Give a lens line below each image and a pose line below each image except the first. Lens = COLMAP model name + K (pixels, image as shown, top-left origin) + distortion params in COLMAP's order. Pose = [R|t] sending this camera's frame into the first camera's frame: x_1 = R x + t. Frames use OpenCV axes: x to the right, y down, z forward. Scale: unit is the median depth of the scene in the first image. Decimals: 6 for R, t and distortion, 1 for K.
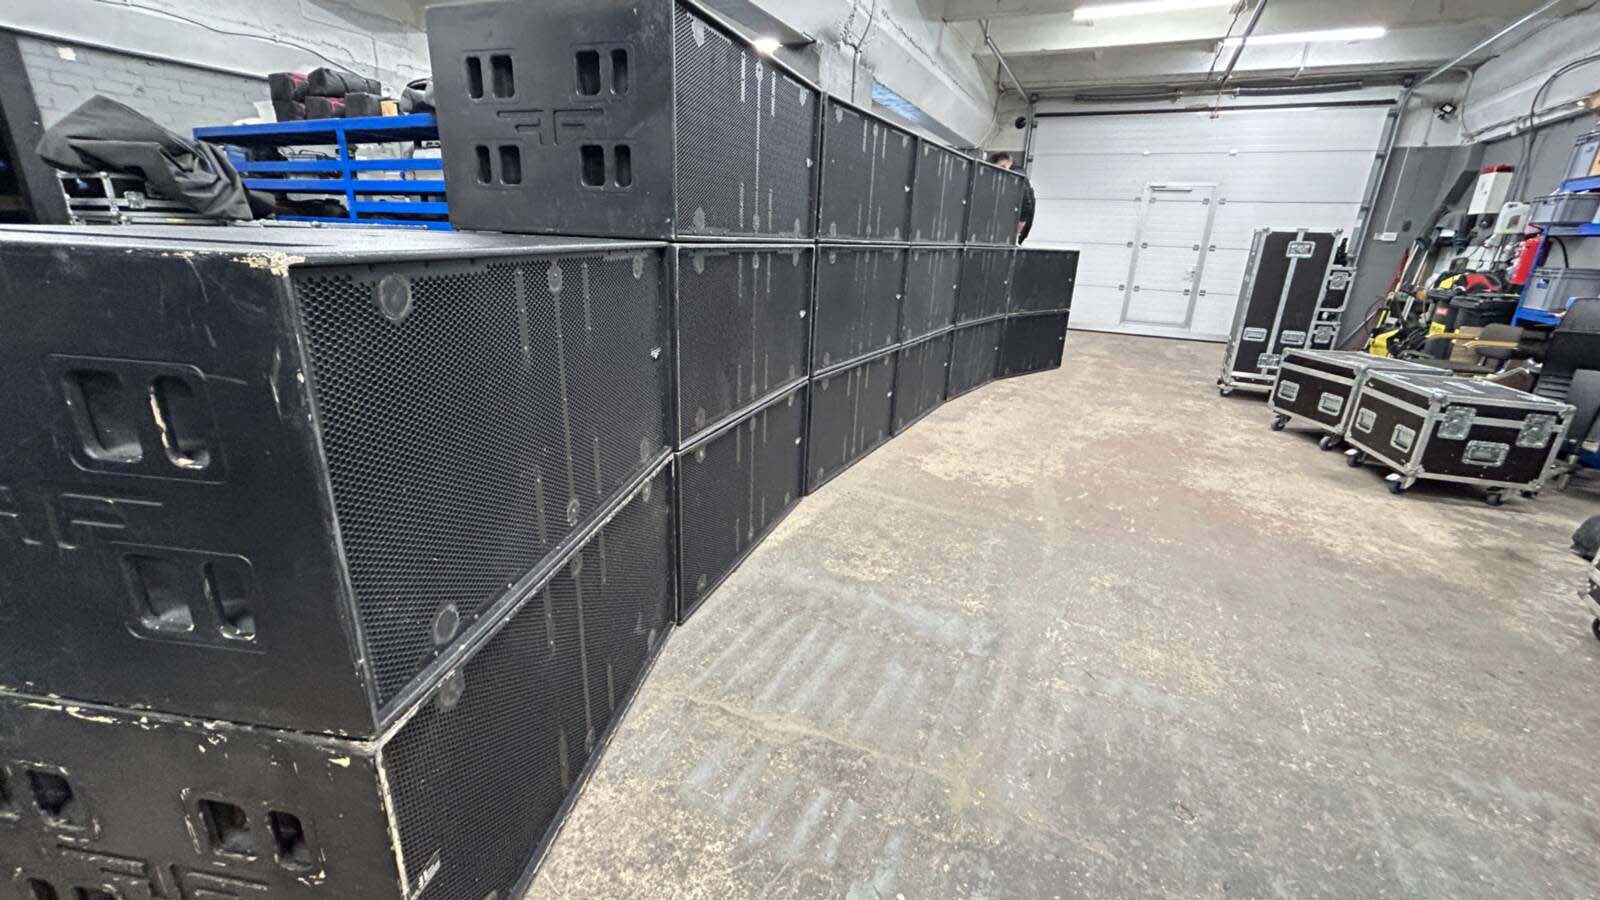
lens RADIAL K [[648.9, 0, 802.8], [0, 648.9, 447.6], [0, 0, 1]] dist [0.000391, -0.000795]
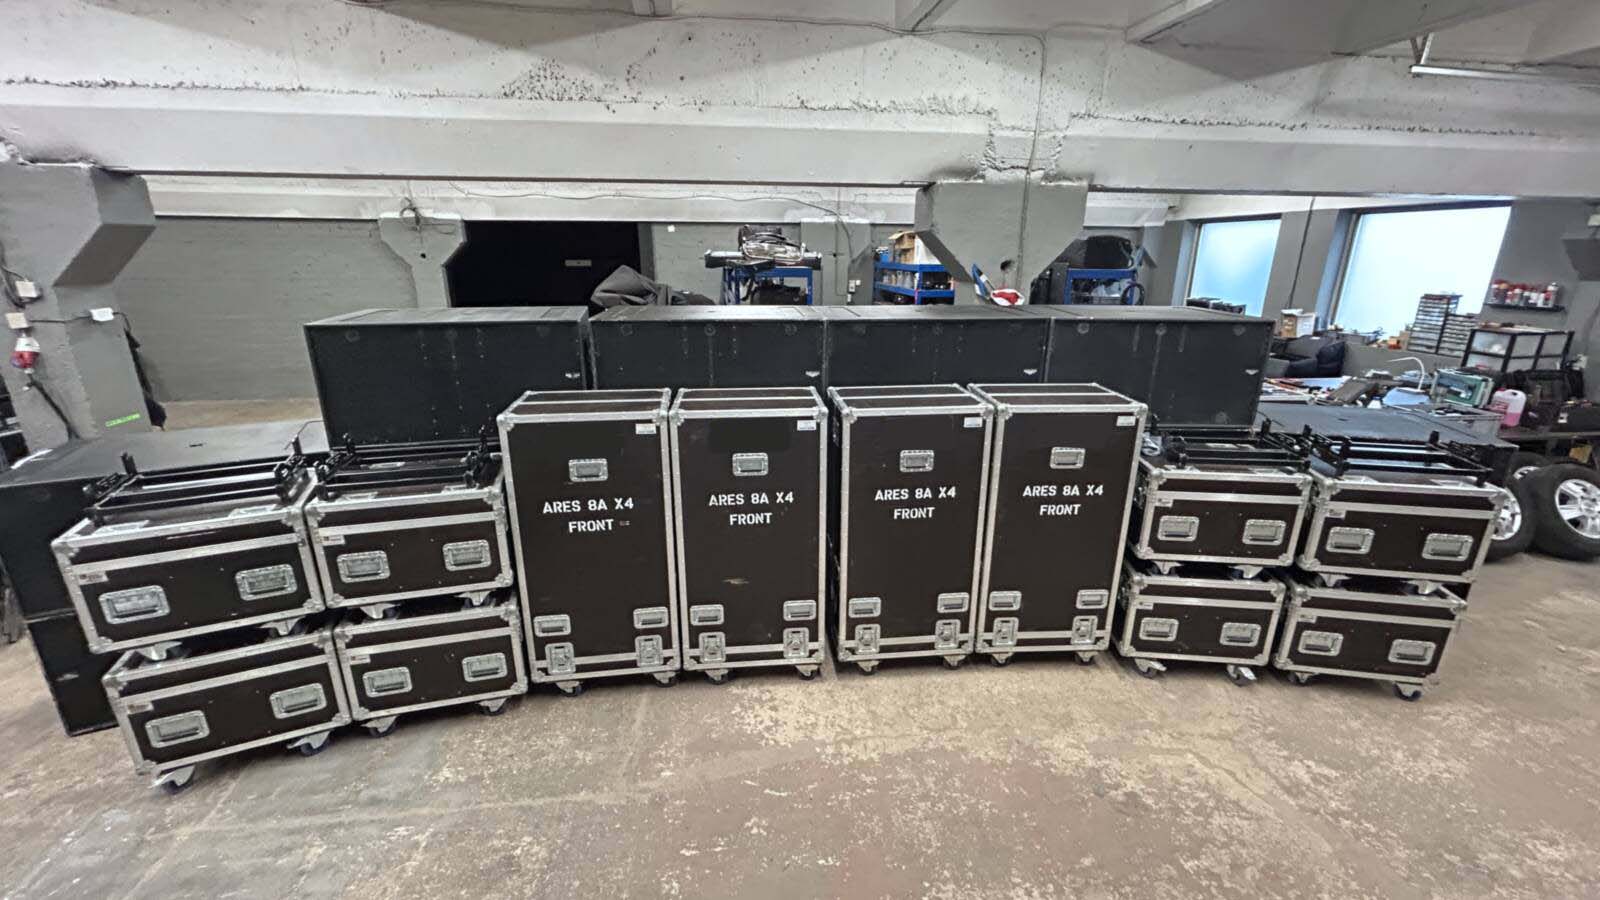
lens RADIAL K [[648.9, 0, 800.7], [0, 648.9, 449.1], [0, 0, 1]] dist [0.000391, -0.000795]
pose [[0.563062, 0.205862, -0.800364, 1.027616], [-0.241419, 0.967205, 0.078935, -0.411368], [0.790366, 0.148778, 0.594296, 0.516229]]
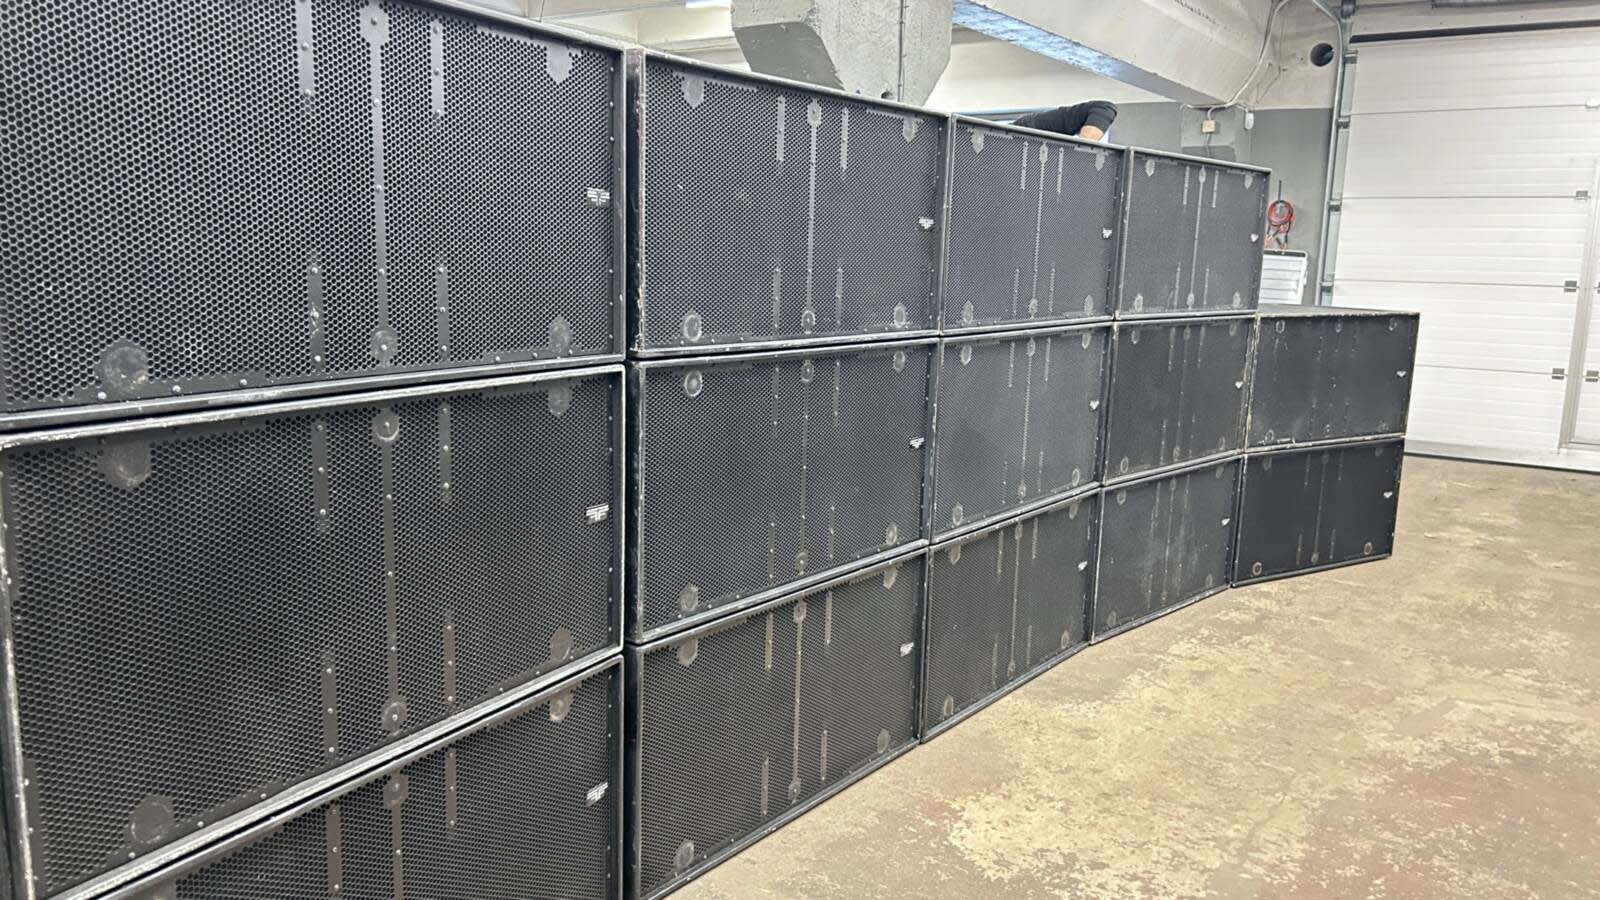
lens RADIAL K [[1211.9, 0, 800.8], [0, 1211.9, 447.1], [0, 0, 1]] dist [0.045959, -0.036518]
pose [[0.989010, 0.010737, -0.147455, 0.229043], [-0.033710, 0.987466, -0.154192, -0.110294], [0.143952, 0.157468, 0.976976, 0.168466]]
